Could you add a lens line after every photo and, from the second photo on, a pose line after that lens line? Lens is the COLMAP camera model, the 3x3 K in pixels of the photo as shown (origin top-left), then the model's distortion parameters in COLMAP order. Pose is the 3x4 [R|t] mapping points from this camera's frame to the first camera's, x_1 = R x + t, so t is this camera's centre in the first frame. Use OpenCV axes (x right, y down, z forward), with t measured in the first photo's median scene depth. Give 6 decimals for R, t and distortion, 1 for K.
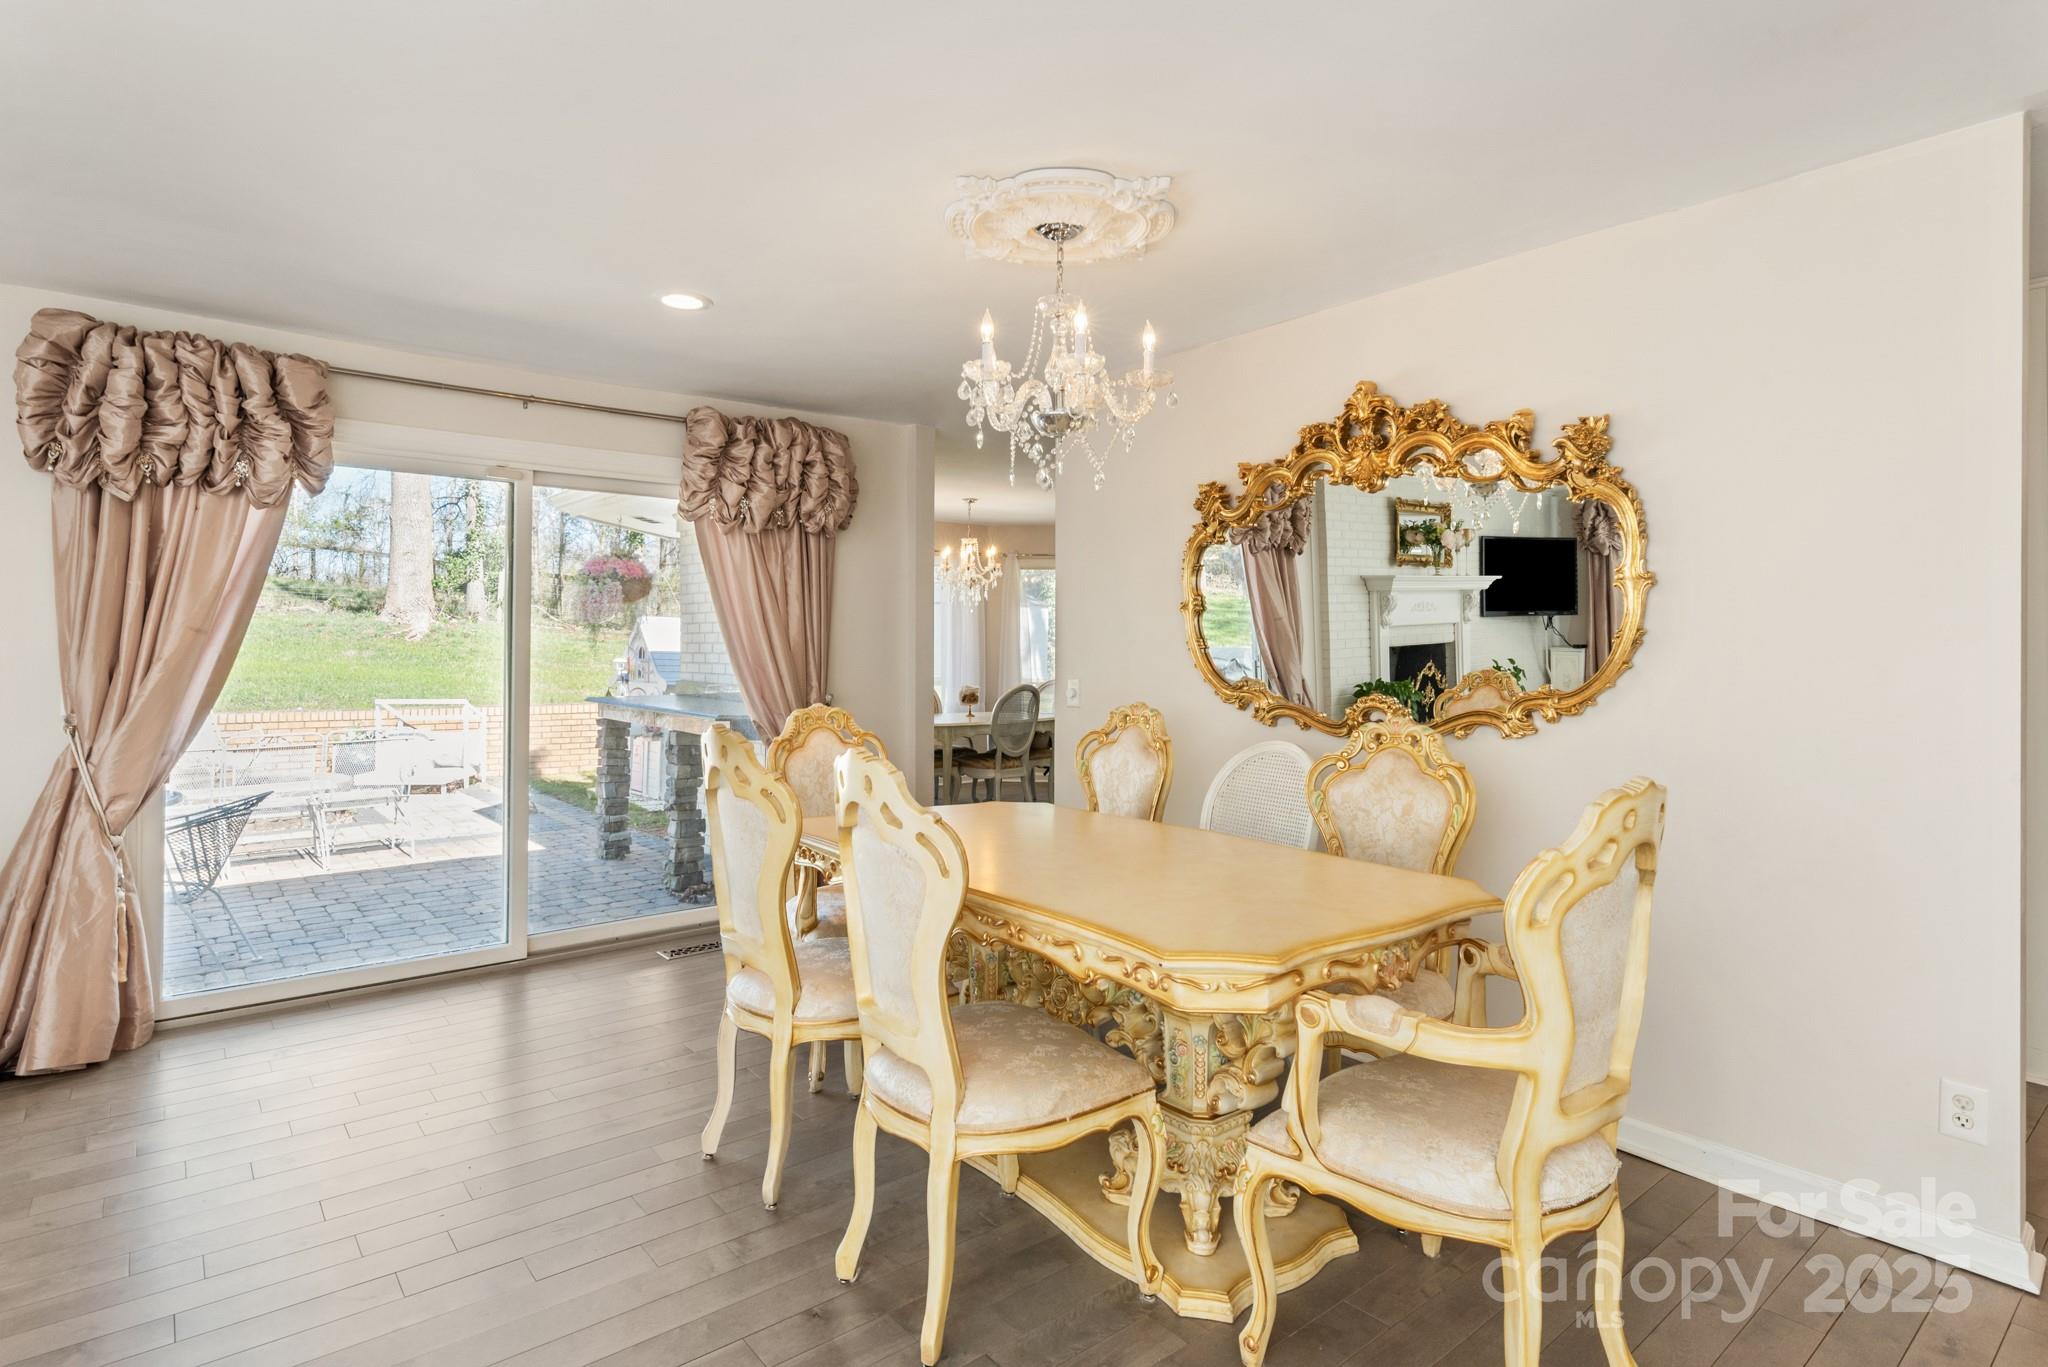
lens RADIAL K [[1048.3, 0, 1017.9], [0, 1048.3, 628.1], [0, 0, 1]] dist [-0.002392, -0.001020]
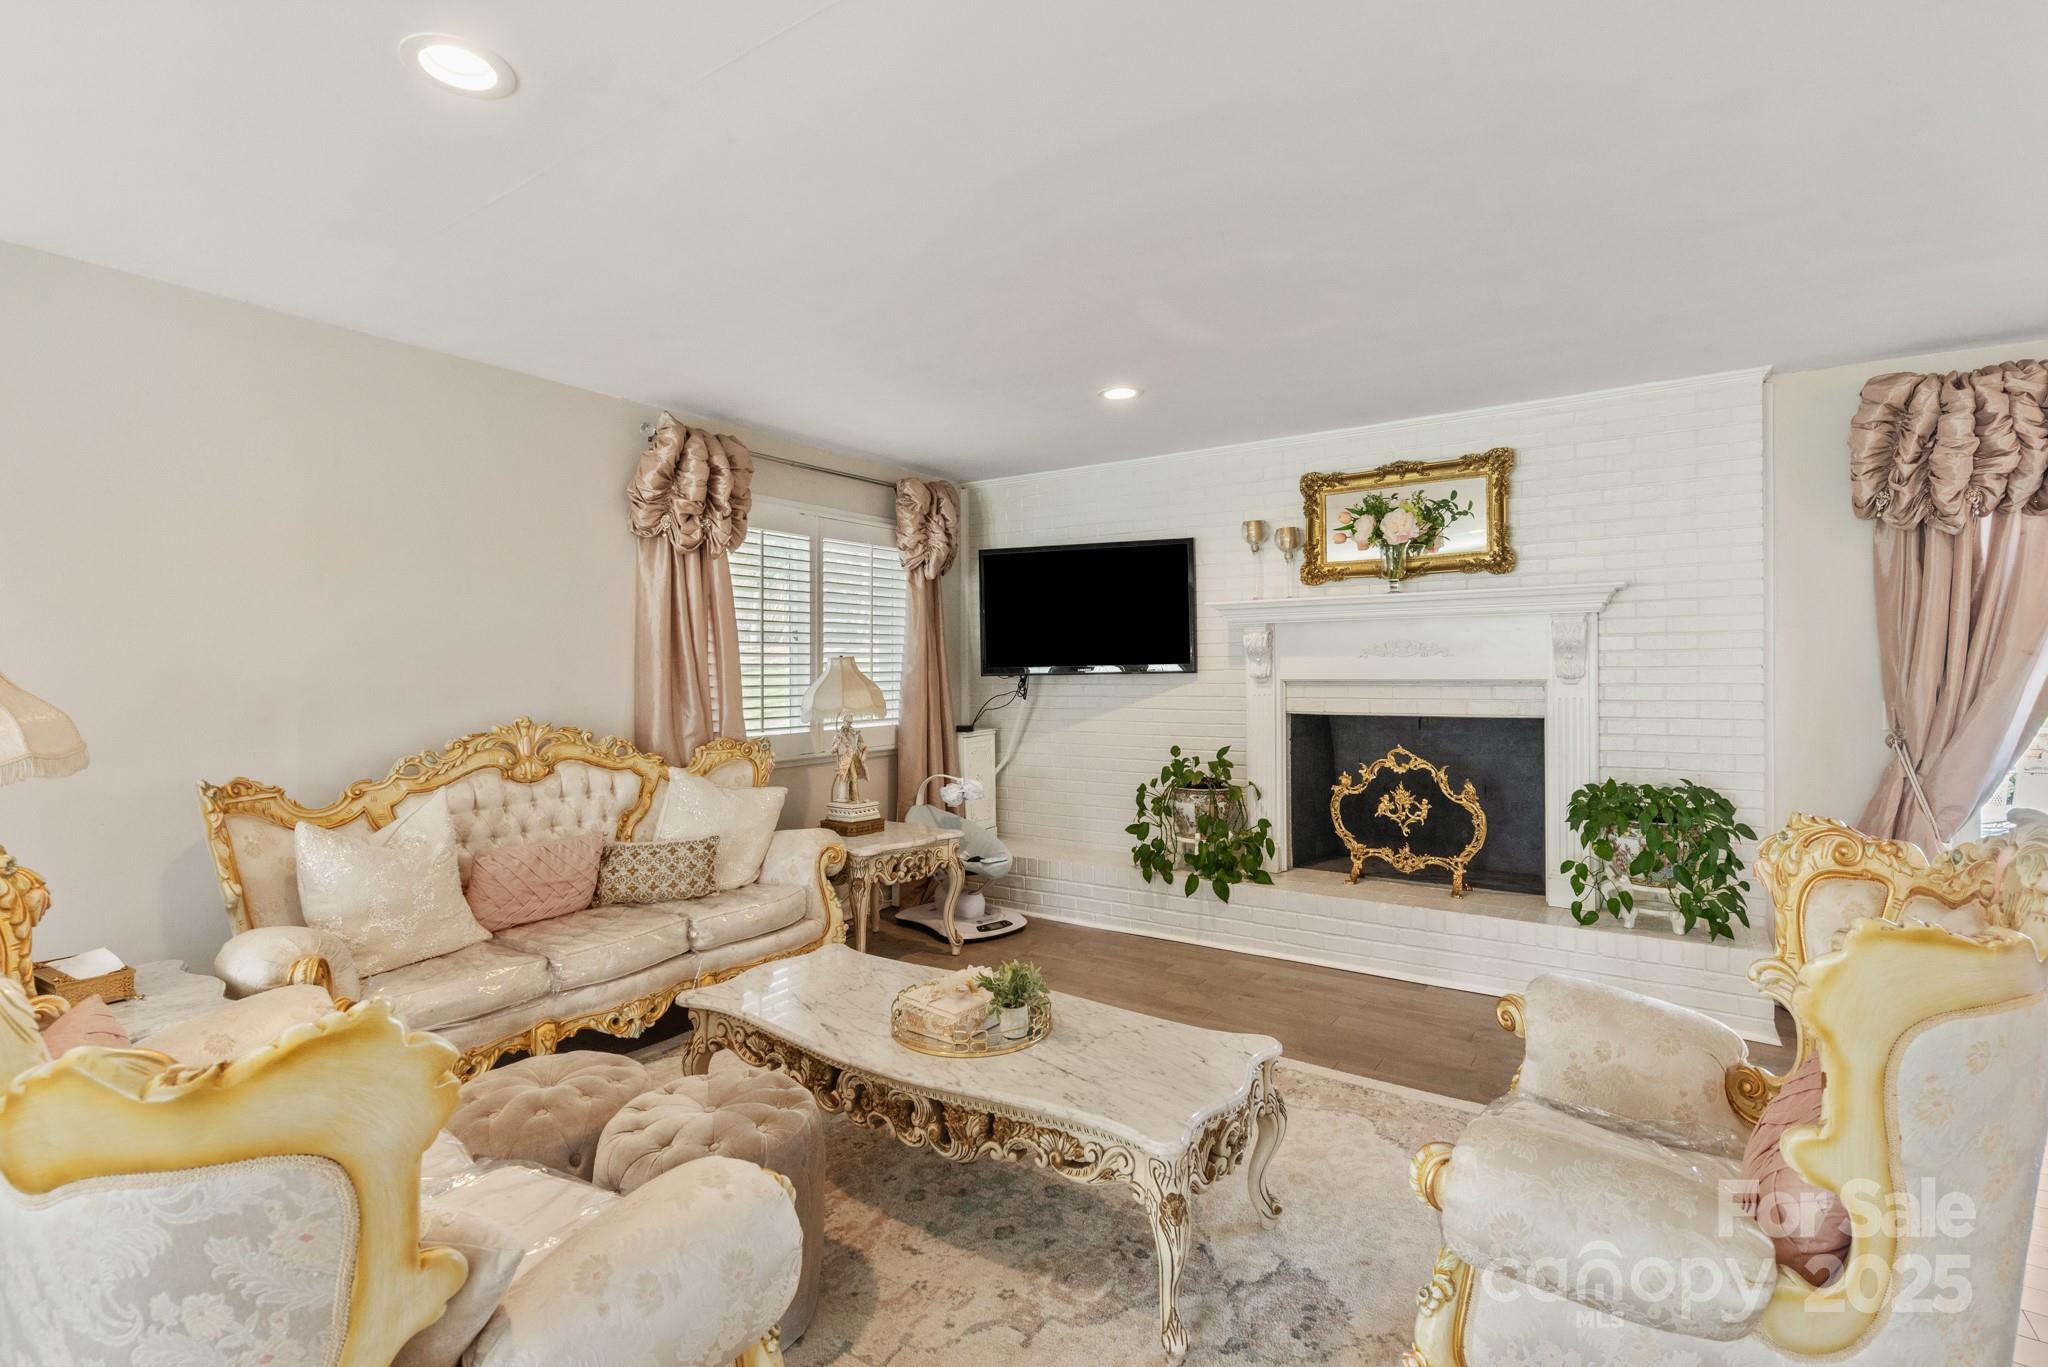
lens RADIAL K [[942.5, 0, 1023.3], [0, 942.5, 669.4], [0, 0, 1]] dist [0.002395, 0.000315]
pose [[0.278448, -0.002495, -0.960448, -0.176108], [0.018363, 0.999828, 0.002727, -0.002301], [0.960276, -0.018396, 0.278445, -0.187884]]
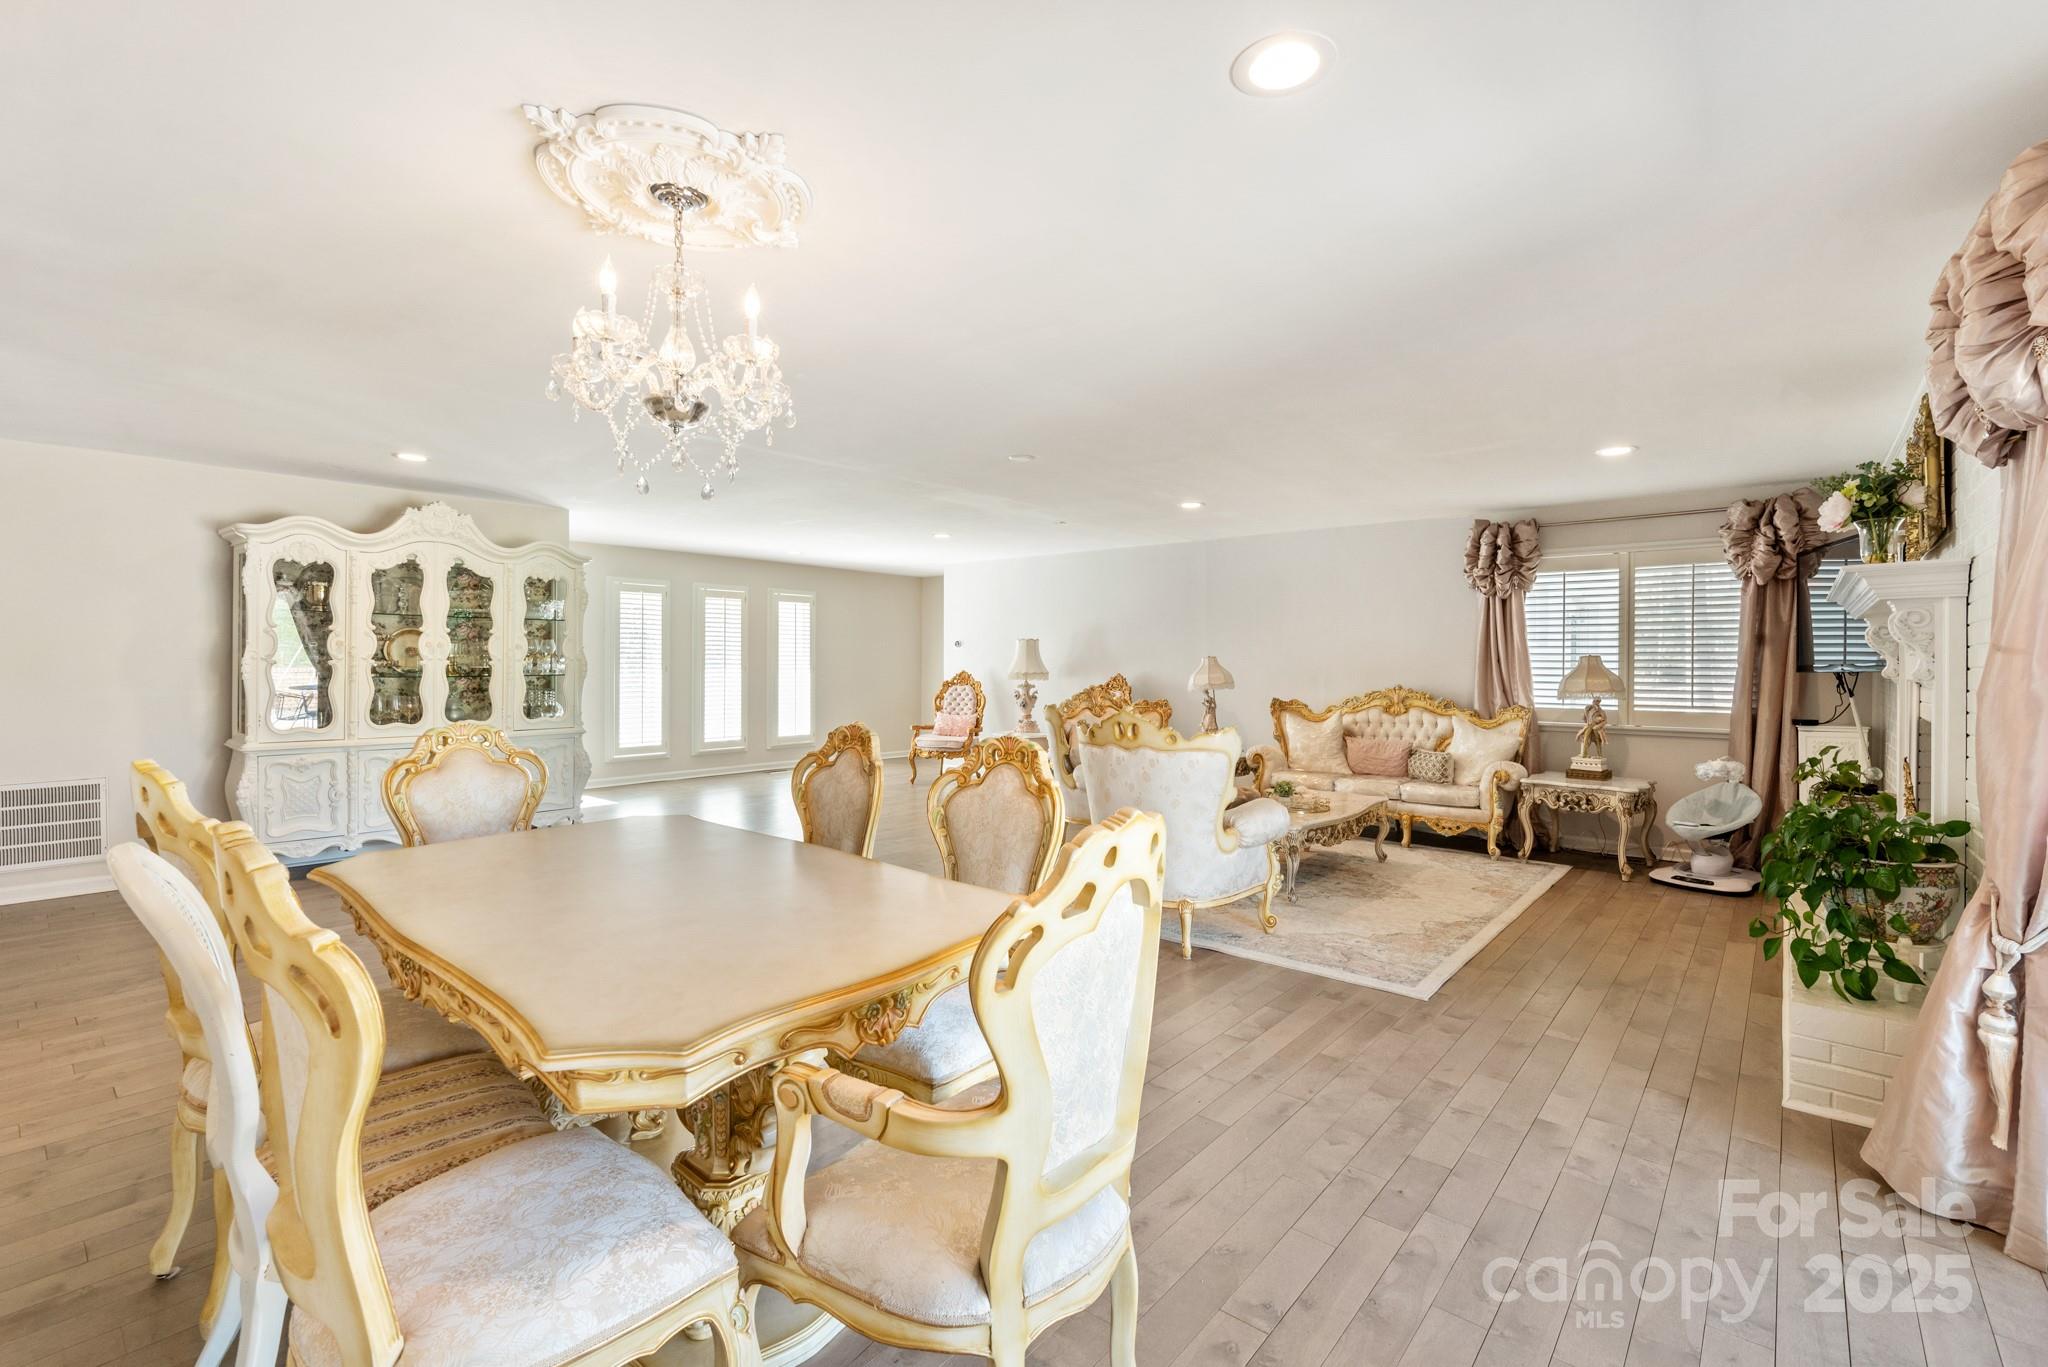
lens RADIAL K [[917.6, 0, 1018.7], [0, 917.6, 658.1], [0, 0, 1]] dist [0.002365, -0.000306]
pose [[-0.984396, -0.005429, -0.175883, -0.067228], [-0.003027, 0.999899, -0.013922, 0.011439], [0.175941, -0.013172, -0.984313, 1.467373]]
